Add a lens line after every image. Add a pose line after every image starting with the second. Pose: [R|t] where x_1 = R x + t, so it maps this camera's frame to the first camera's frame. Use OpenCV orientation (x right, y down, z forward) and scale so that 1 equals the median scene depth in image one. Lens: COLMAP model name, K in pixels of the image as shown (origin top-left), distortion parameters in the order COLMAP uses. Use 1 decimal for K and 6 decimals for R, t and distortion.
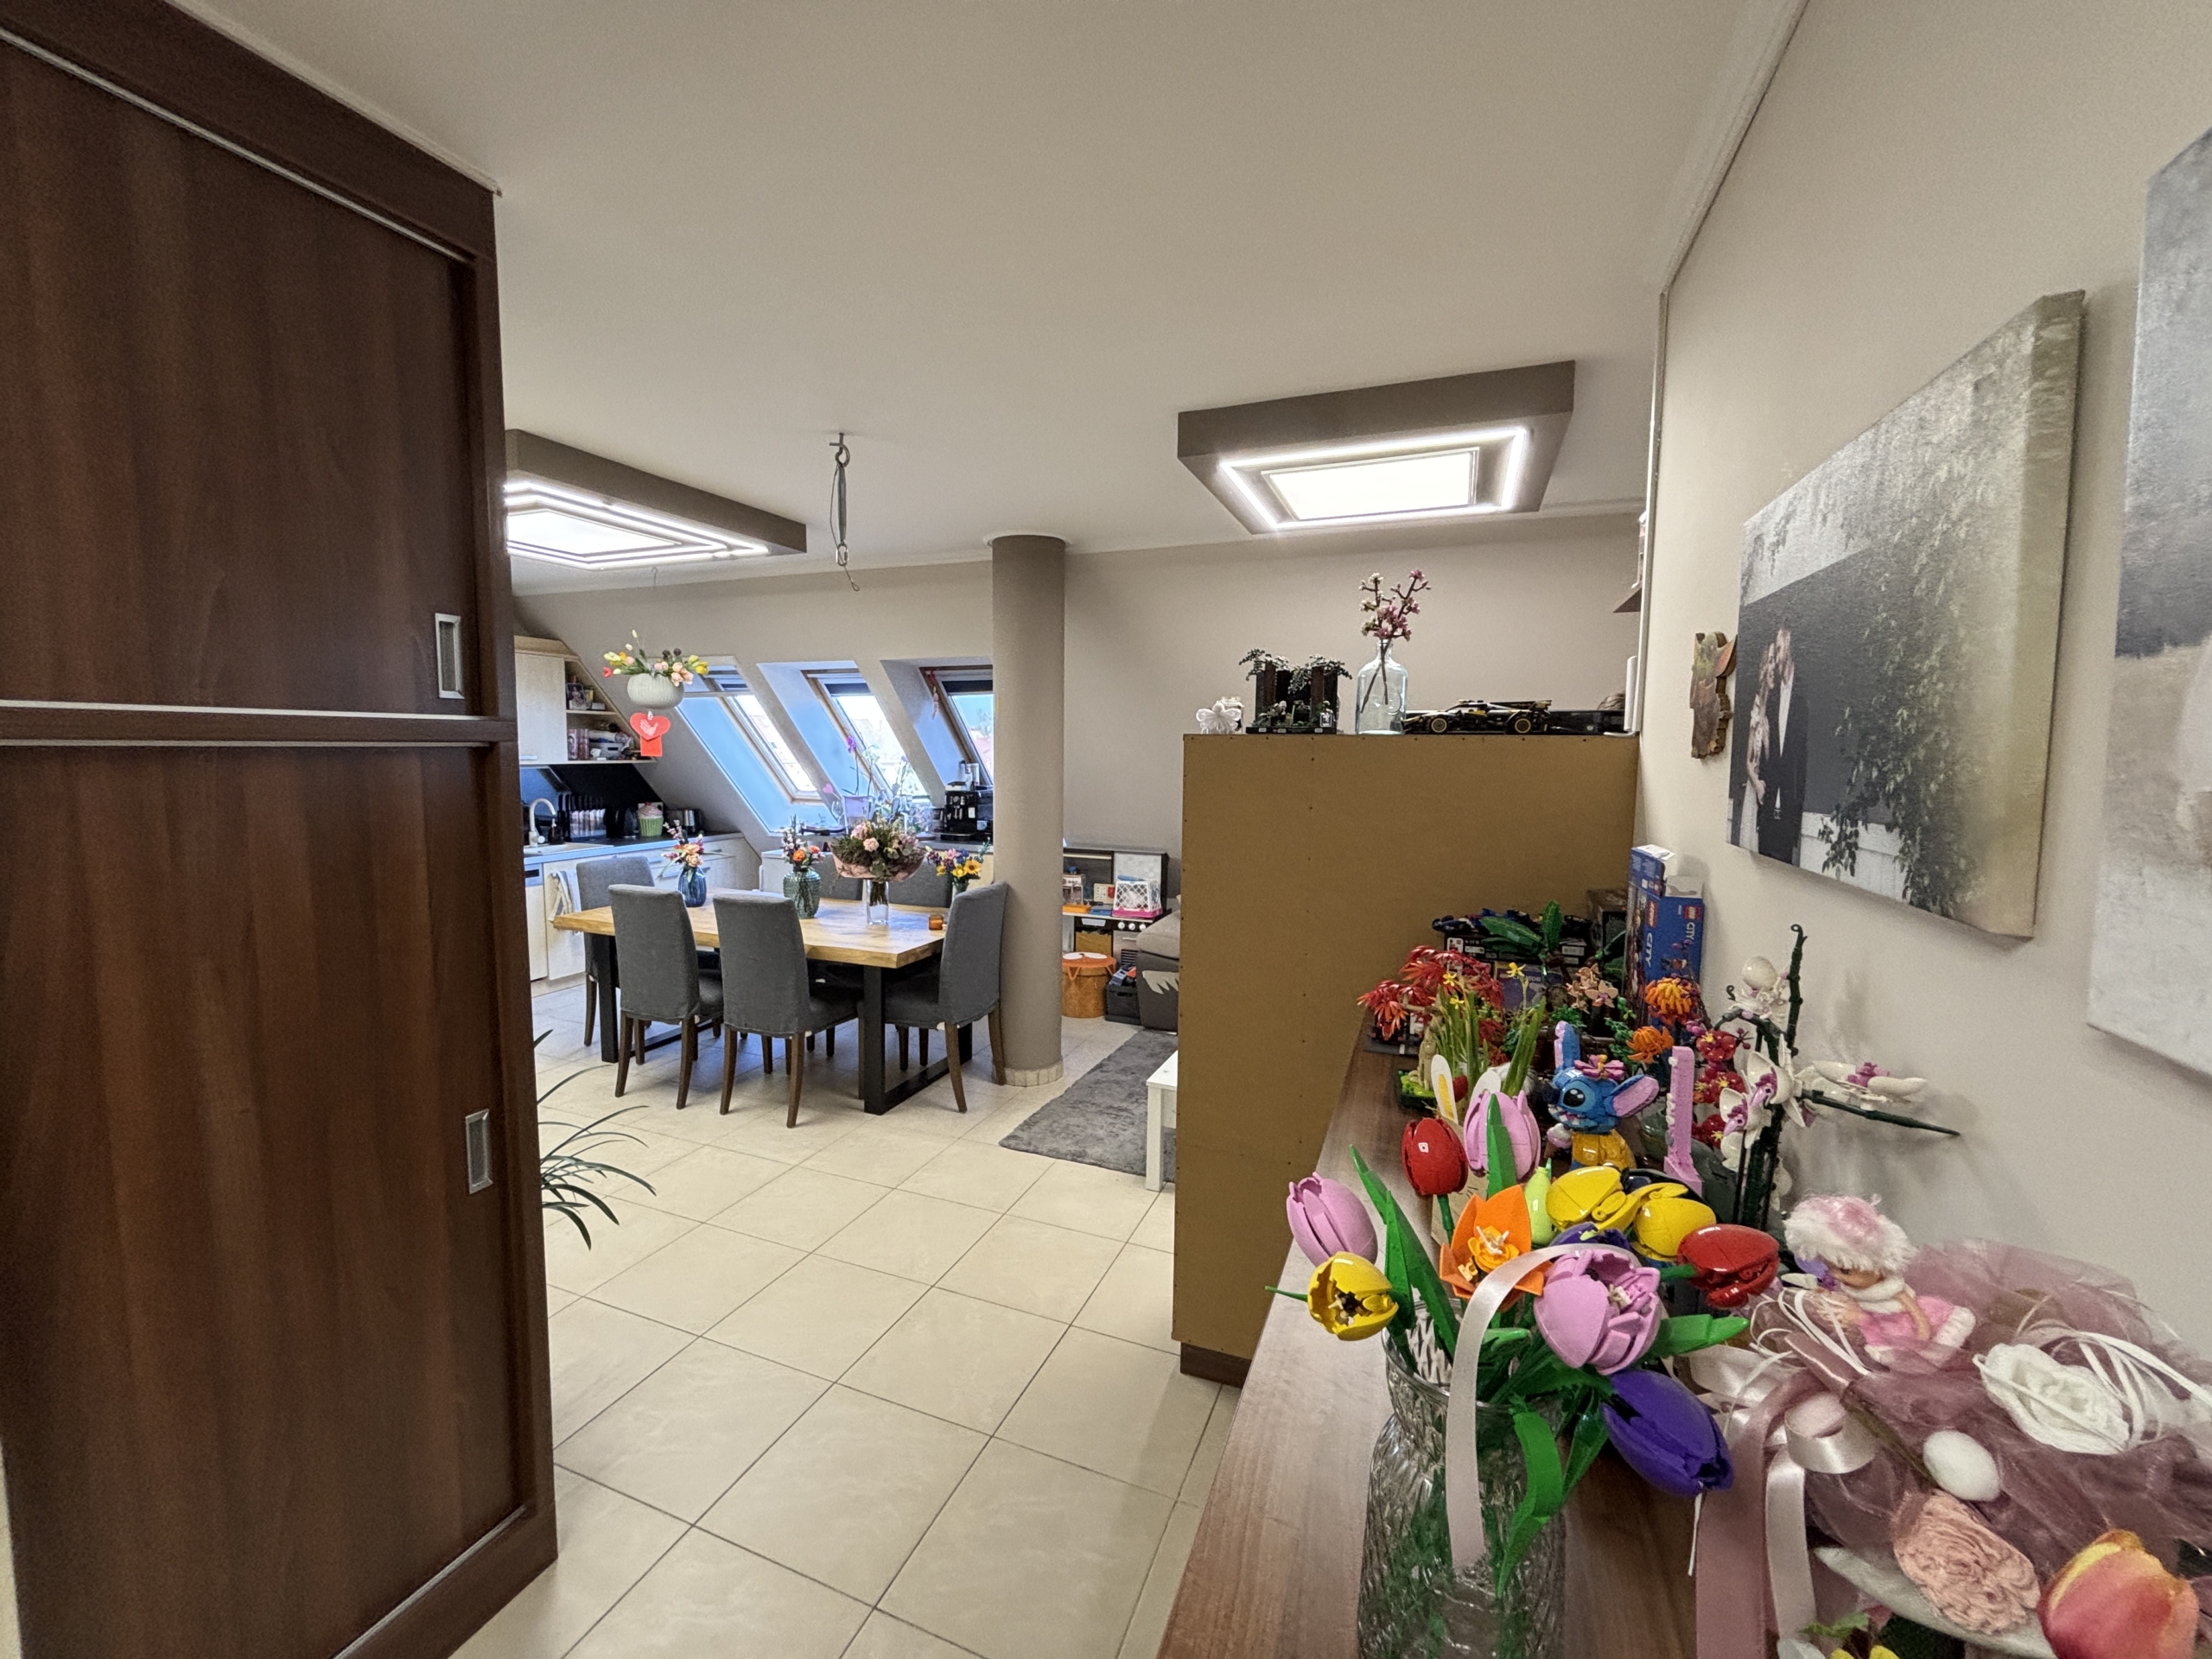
lens RADIAL K [[887.9, 0, 1122.1], [0, 887.9, 820.9], [0, 0, 1]] dist [-0.000009, -0.000914]
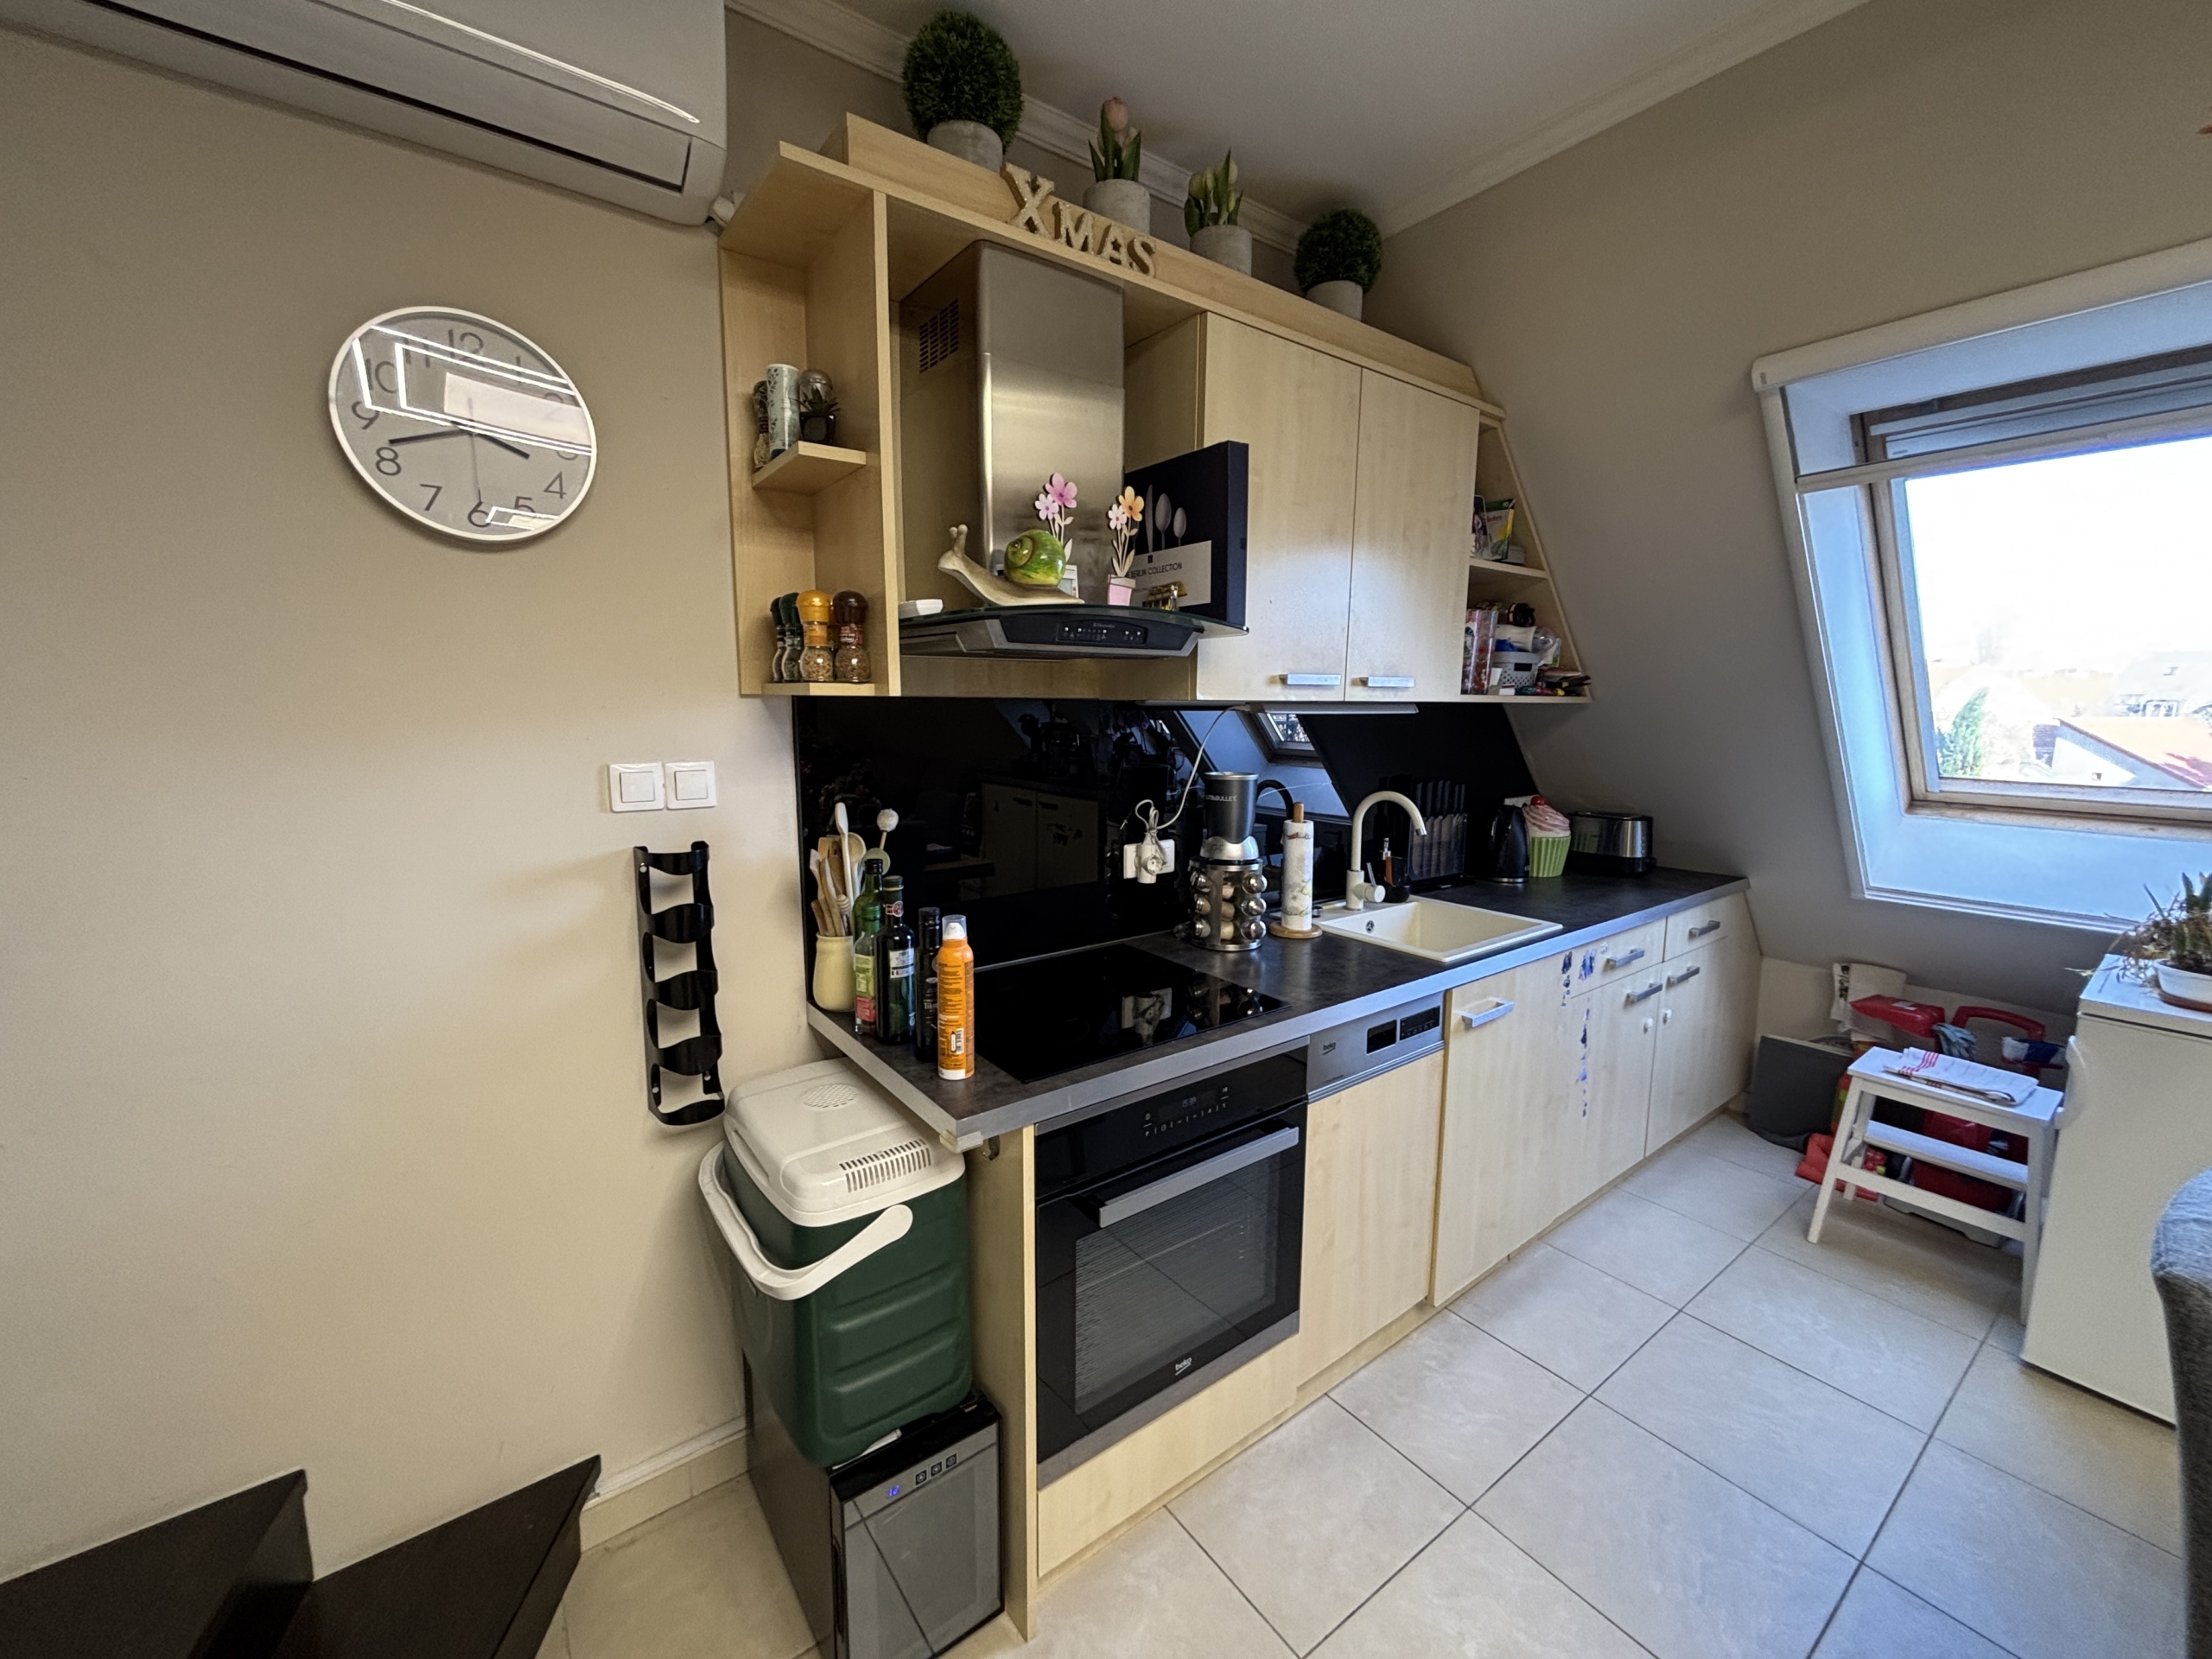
lens RADIAL K [[887.9, 0, 1092.4], [0, 887.9, 827.5], [0, 0, 1]] dist [-0.000009, -0.000914]
pose [[0.837158, 0.065846, -0.542983, -0.549012], [-0.038573, 0.997363, 0.061476, -0.029015], [0.545599, -0.030521, 0.837490, 0.600052]]
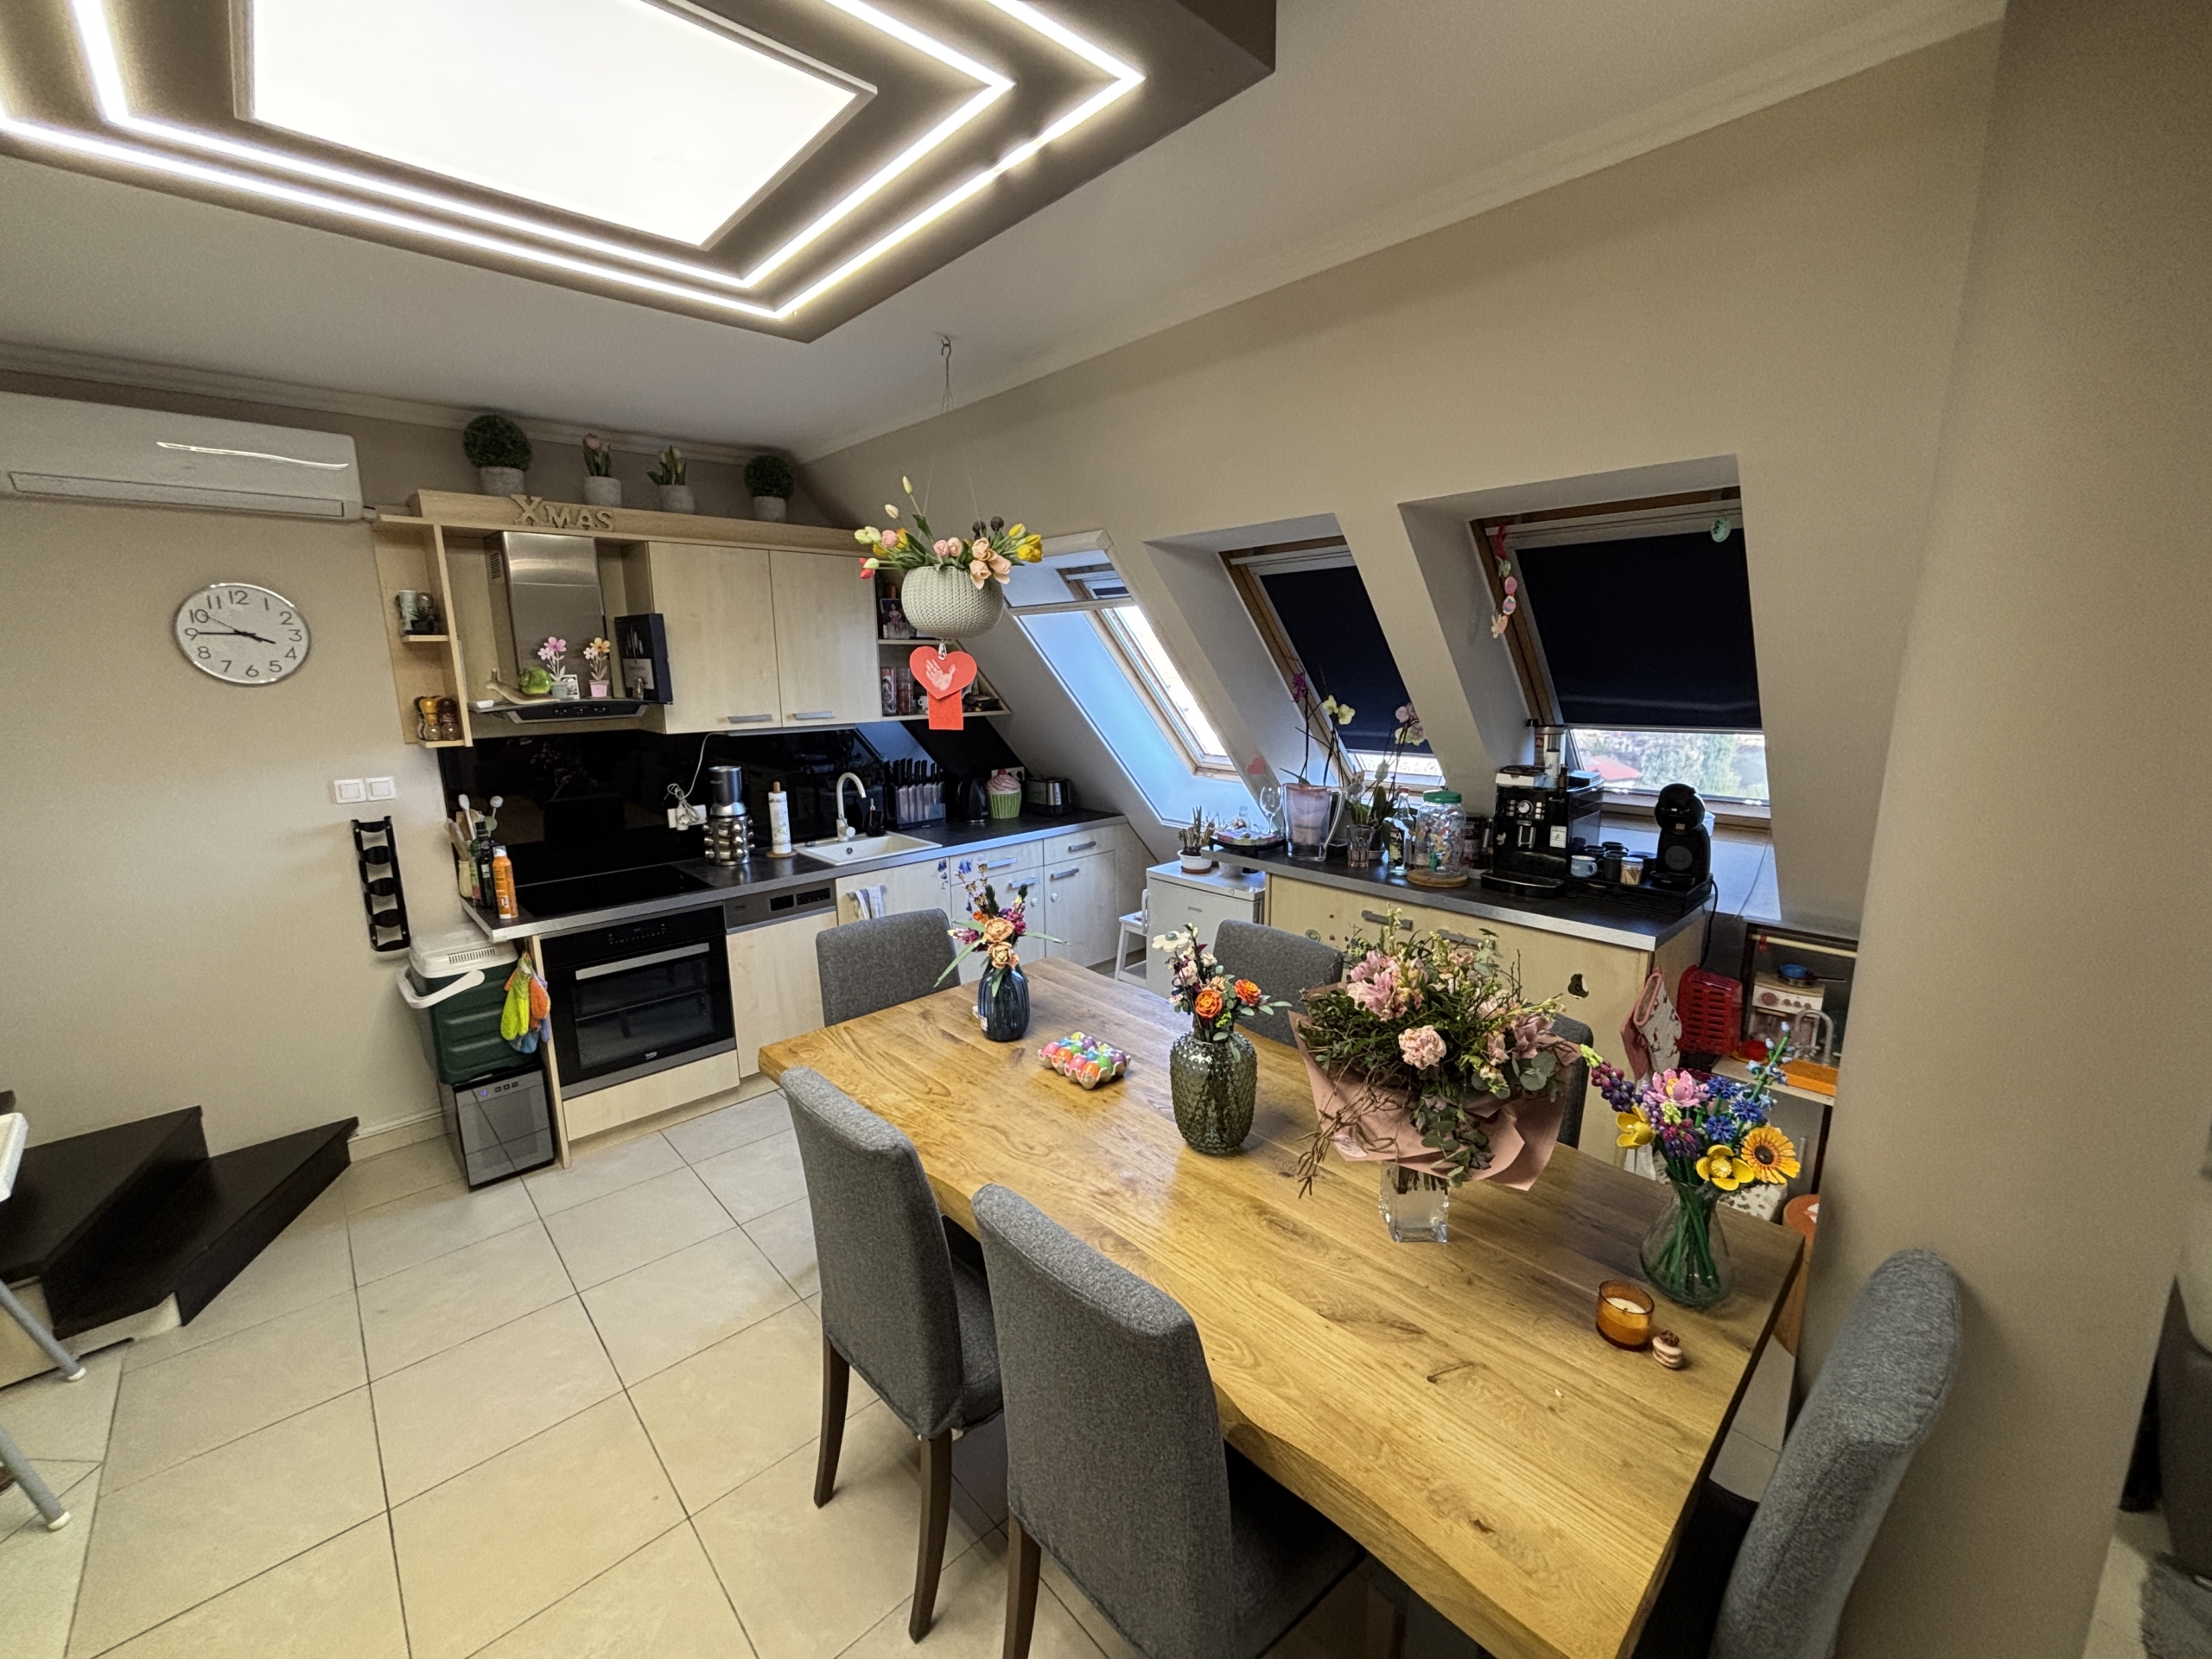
lens RADIAL K [[887.9, 0, 1096.5], [0, 887.9, 827.5], [0, 0, 1]] dist [-0.000009, -0.000914]
pose [[0.893053, 0.064166, -0.445352, -0.179068], [-0.016186, 0.993720, 0.110718, -0.062463], [0.449660, -0.091669, 0.888483, 0.476337]]
